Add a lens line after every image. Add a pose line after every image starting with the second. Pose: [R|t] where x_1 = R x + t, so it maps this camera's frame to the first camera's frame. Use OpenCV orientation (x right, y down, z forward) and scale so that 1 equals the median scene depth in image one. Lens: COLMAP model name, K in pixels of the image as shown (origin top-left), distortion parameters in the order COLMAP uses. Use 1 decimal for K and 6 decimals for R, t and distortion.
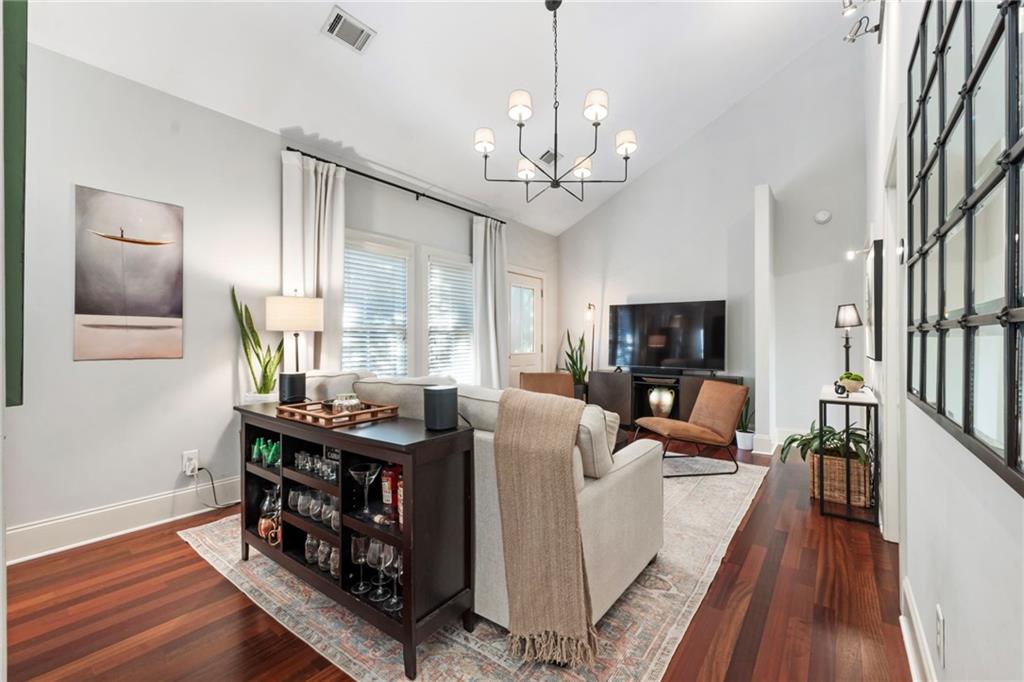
lens RADIAL K [[433.9, 0, 510.4], [0, 433.9, 340.2], [0, 0, 1]] dist [0.001265, 0.000024]
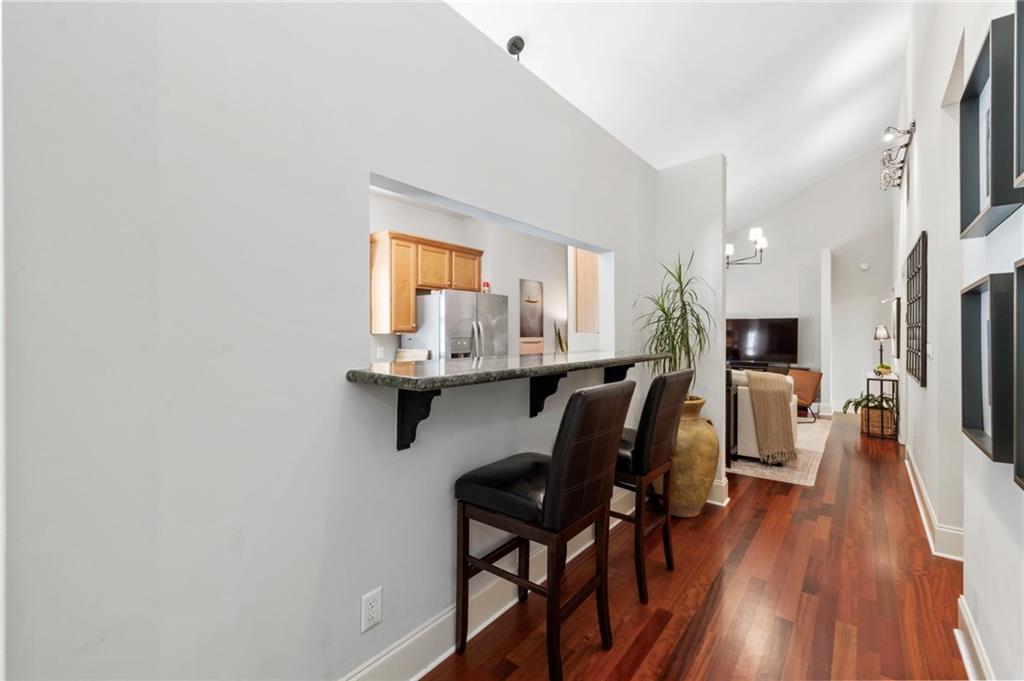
lens RADIAL K [[433.9, 0, 513.3], [0, 433.9, 336.7], [0, 0, 1]] dist [0.001265, 0.000024]
pose [[0.999454, -0.002777, -0.032929, -0.732109], [0.003032, 0.999966, 0.007675, -0.062258], [0.032907, -0.007771, 0.999428, -0.900780]]
